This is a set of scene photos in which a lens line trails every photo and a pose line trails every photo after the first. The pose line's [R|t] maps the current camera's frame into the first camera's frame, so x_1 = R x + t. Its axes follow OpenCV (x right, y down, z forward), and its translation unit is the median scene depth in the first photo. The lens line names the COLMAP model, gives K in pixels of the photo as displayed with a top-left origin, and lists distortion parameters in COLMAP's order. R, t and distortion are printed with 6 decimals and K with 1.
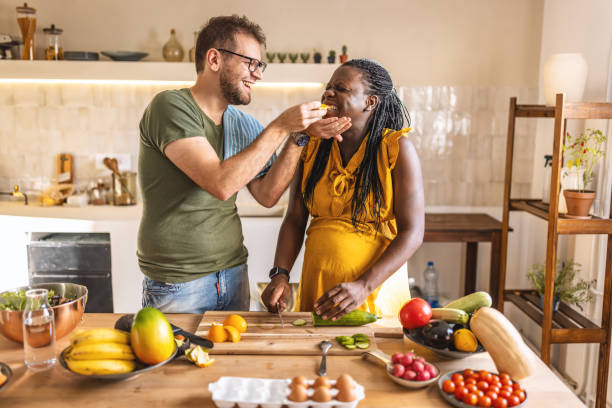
lens RADIAL K [[546.2, 0, 308.9], [0, 546.2, 193.8], [0, 0, 1]] dist [0.002008, -0.002914]
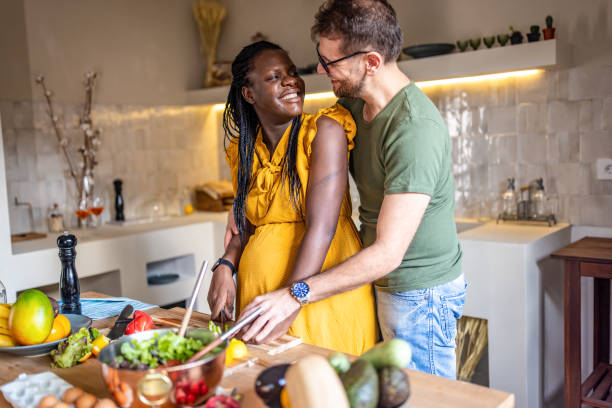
lens RADIAL K [[568.9, 0, 306.0], [0, 568.9, 204.0], [0, 0, 1]] dist [0.015677, -0.001831]
pose [[0.761538, 0.025257, -0.647628, 0.367101], [-0.031916, 0.999490, 0.001450, 0.001214], [0.647334, 0.019565, 0.761955, 0.197125]]
